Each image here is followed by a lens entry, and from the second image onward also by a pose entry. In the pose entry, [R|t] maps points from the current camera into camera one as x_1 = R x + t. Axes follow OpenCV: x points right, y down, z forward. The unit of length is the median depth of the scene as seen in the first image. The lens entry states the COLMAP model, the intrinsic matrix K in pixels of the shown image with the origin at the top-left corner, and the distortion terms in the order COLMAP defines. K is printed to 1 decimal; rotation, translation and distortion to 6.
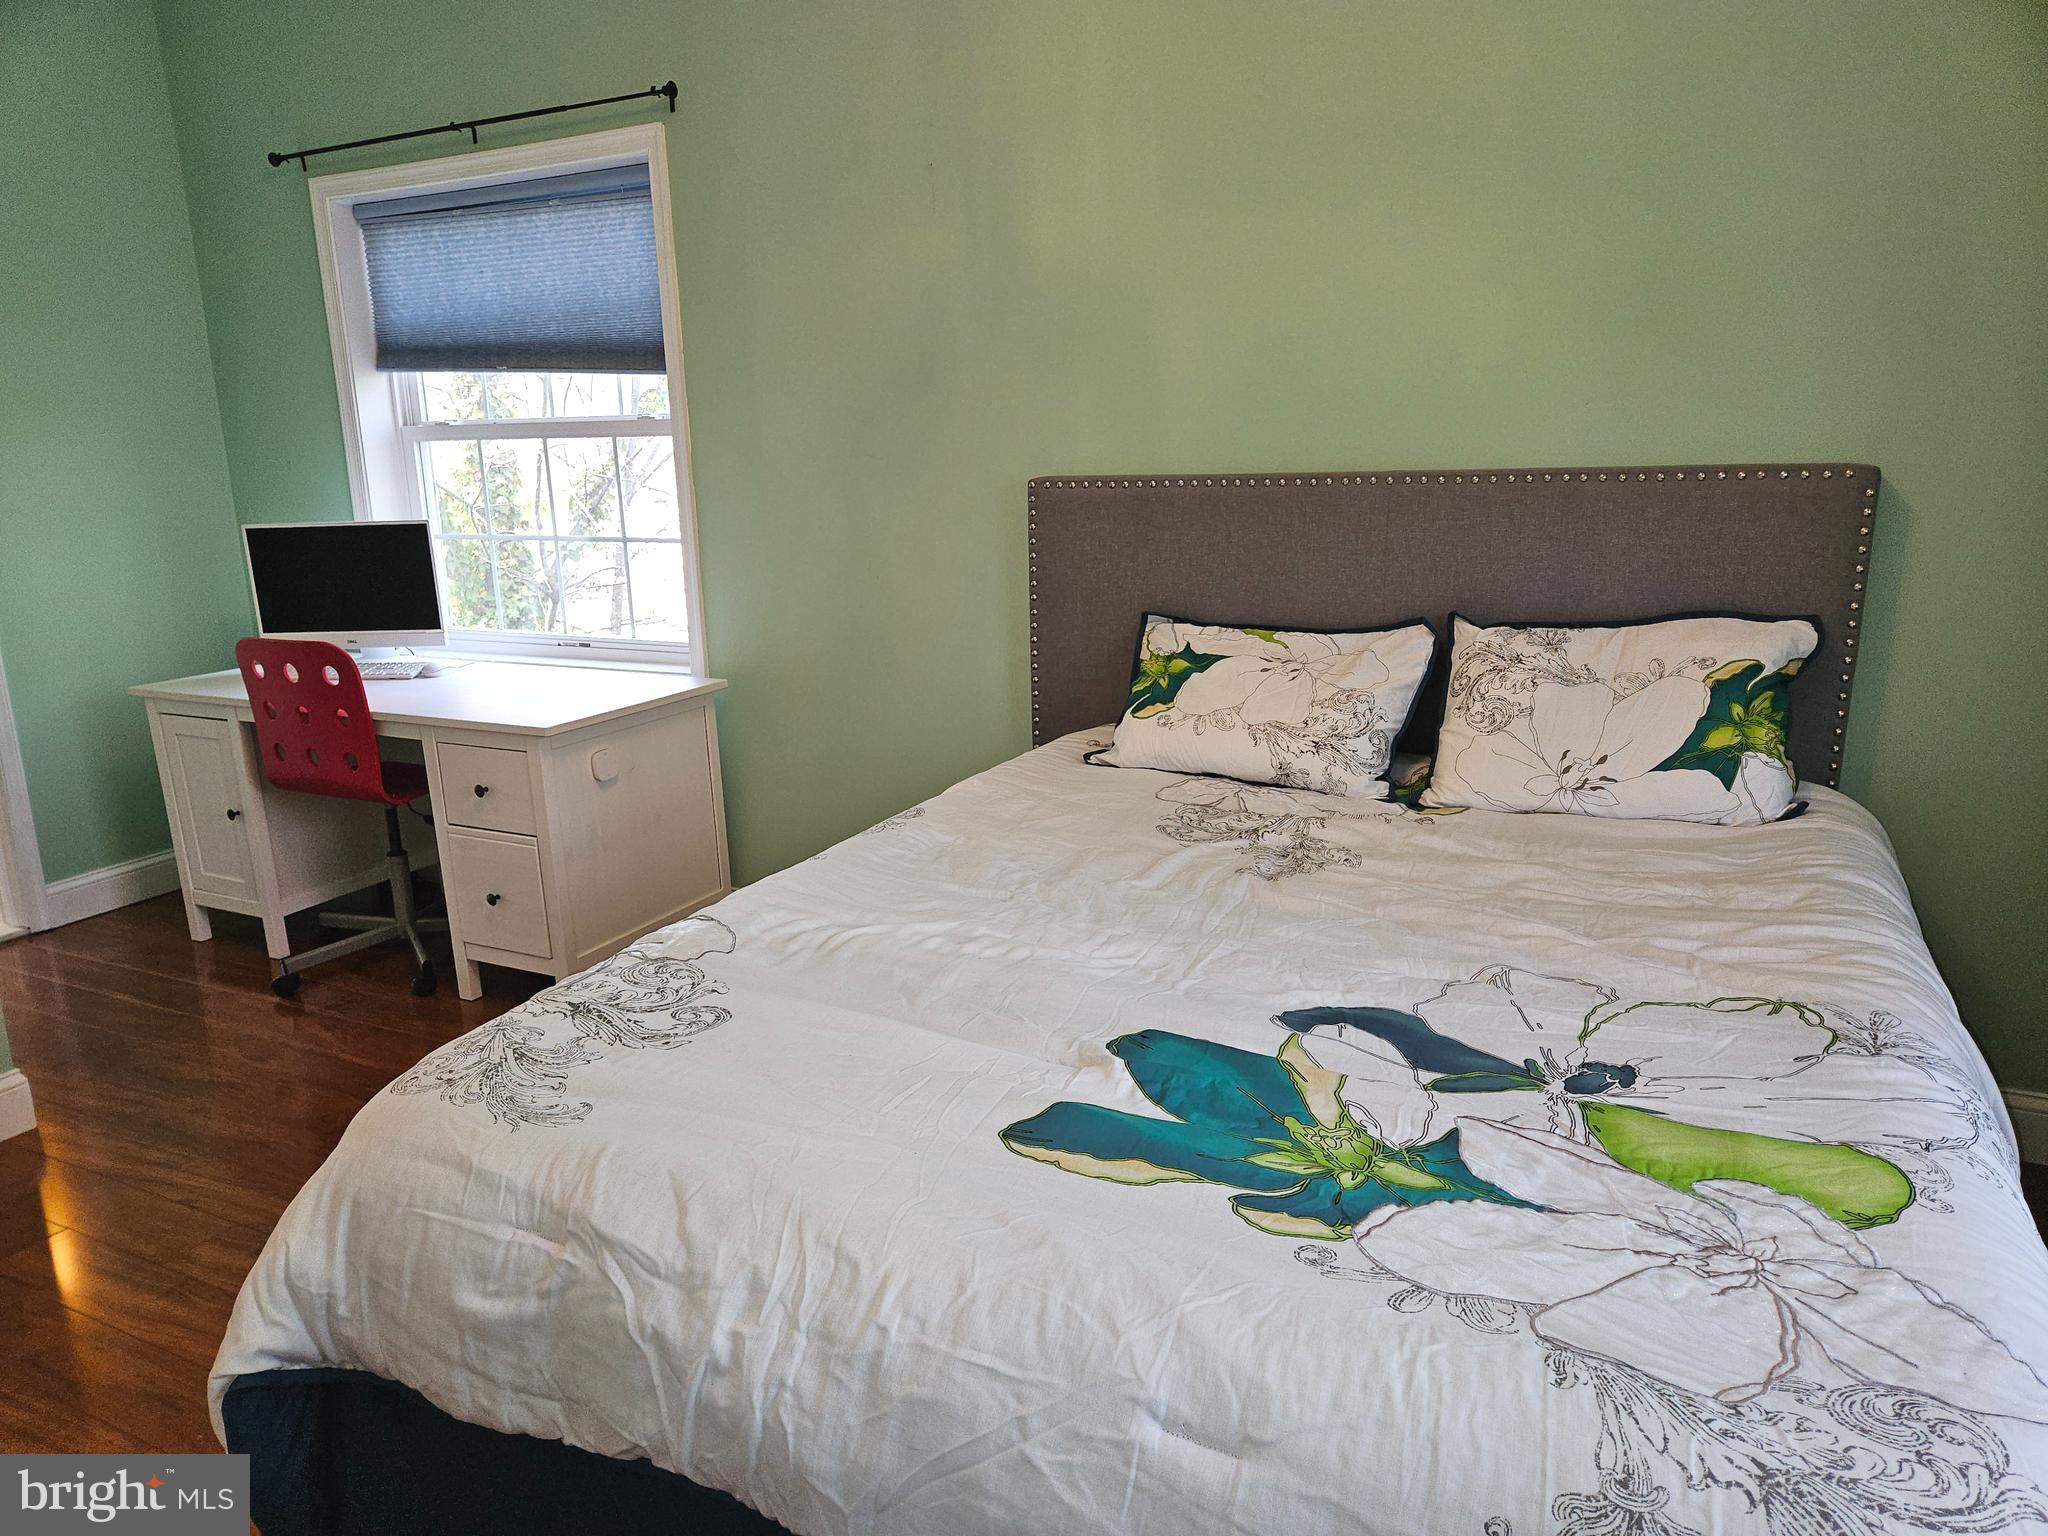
lens RADIAL K [[1377.3, 0, 1017.9], [0, 1377.3, 785.8], [0, 0, 1]] dist [0.052356, -0.004776]
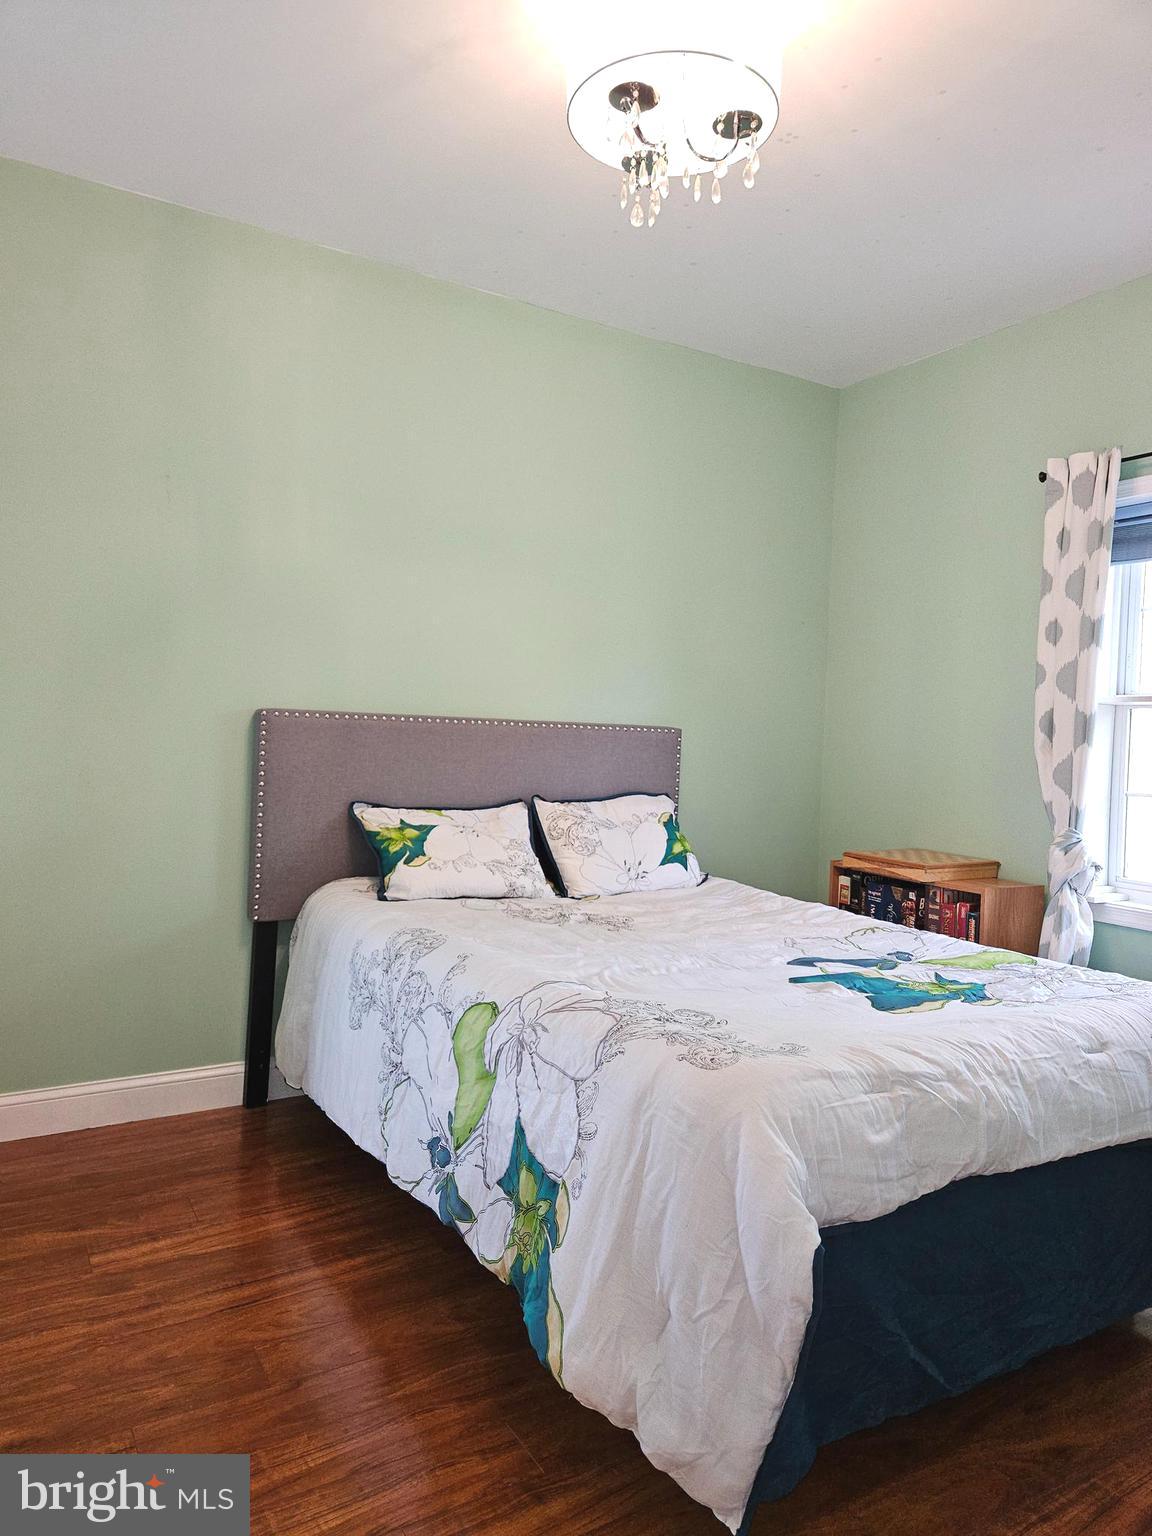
lens RADIAL K [[1033.0, 0, 565.7], [0, 1033.0, 762.0], [0, 0, 1]] dist [0.052356, -0.004776]
pose [[0.523847, 0.020936, 0.851555, -0.911231], [0.154208, 0.980849, -0.118978, -0.001010], [-0.837738, 0.193643, 0.510586, 0.295308]]
